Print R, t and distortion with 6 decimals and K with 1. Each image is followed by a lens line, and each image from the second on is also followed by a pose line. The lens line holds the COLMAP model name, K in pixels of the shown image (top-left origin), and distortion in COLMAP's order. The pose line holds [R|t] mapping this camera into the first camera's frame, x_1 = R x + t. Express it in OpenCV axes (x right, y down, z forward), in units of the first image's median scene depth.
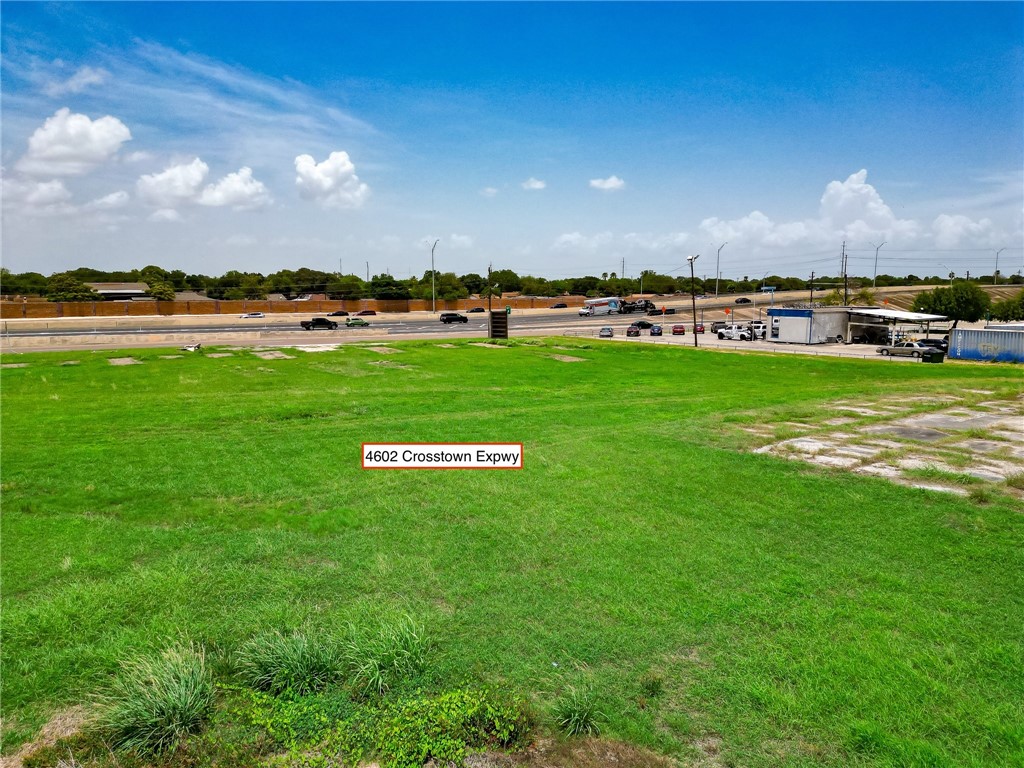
lens RADIAL K [[716.8, 0, 514.3], [0, 716.8, 383.5], [0, 0, 1]] dist [0.094644, -0.104686]
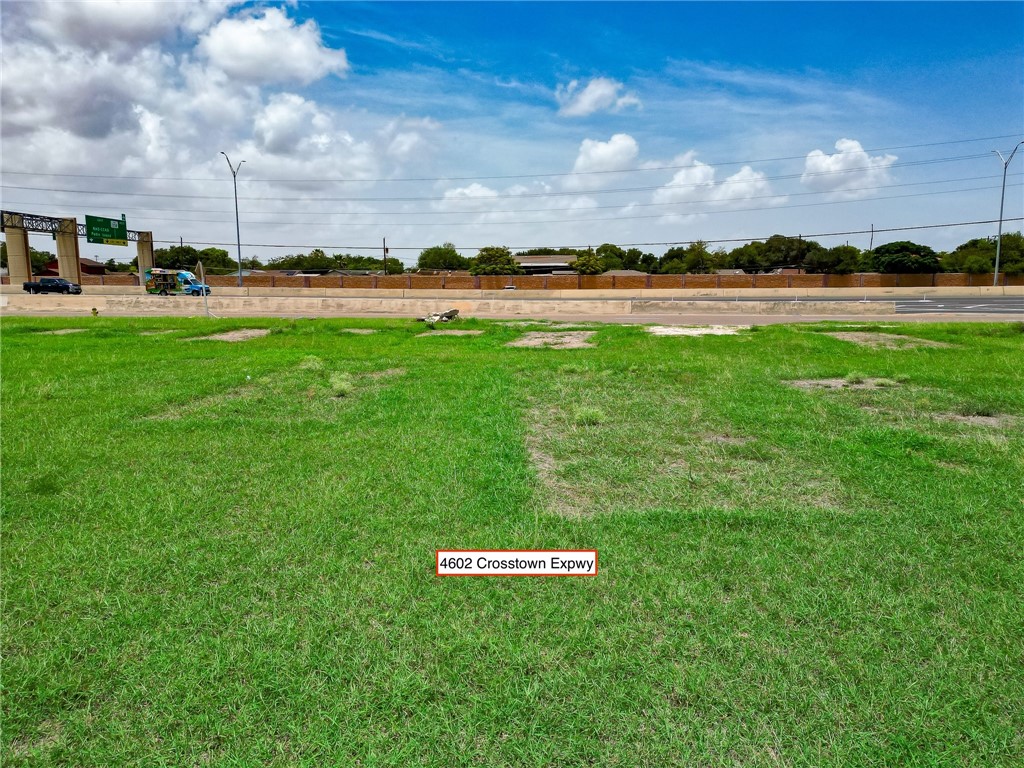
lens RADIAL K [[716.8, 0, 514.3], [0, 716.8, 383.5], [0, 0, 1]] dist [0.094644, -0.104686]
pose [[0.794535, 0.082217, -0.601626, -0.047005], [-0.079902, 0.996332, 0.030635, -0.009791], [0.601938, 0.023730, 0.798190, 0.264756]]
